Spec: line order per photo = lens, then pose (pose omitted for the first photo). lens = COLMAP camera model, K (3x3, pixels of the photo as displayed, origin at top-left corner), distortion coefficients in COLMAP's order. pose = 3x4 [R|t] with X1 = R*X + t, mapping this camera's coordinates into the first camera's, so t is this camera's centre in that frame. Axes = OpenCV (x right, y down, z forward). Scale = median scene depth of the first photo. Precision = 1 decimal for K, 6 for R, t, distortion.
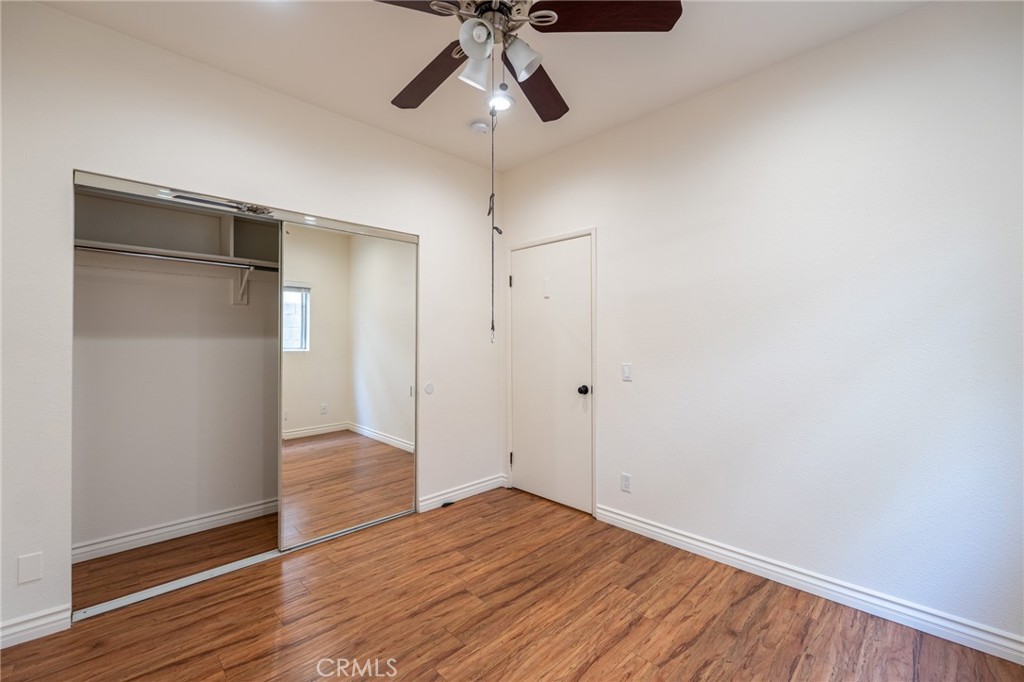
lens RADIAL K [[432.6, 0, 507.0], [0, 432.6, 339.4], [0, 0, 1]] dist [-0.003310, -0.000228]
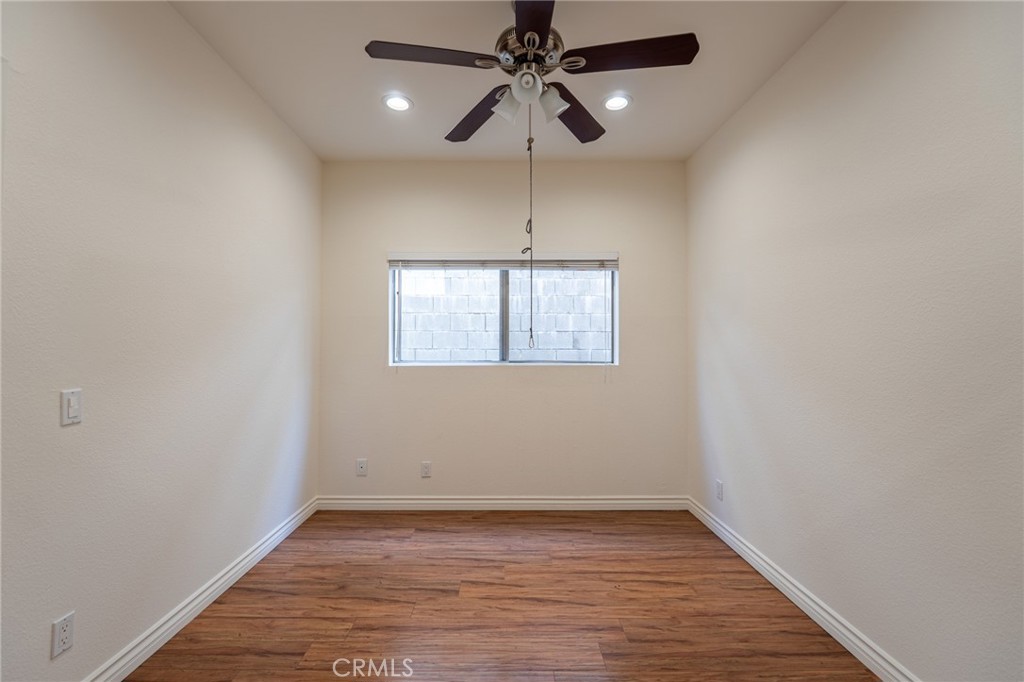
lens RADIAL K [[432.6, 0, 504.3], [0, 432.6, 344.7], [0, 0, 1]] dist [-0.003310, -0.000228]
pose [[-0.708002, 0.002736, 0.706205, -0.612704], [-0.003525, 0.999966, -0.007408, 0.008622], [-0.706202, -0.007734, -0.707968, 1.445510]]
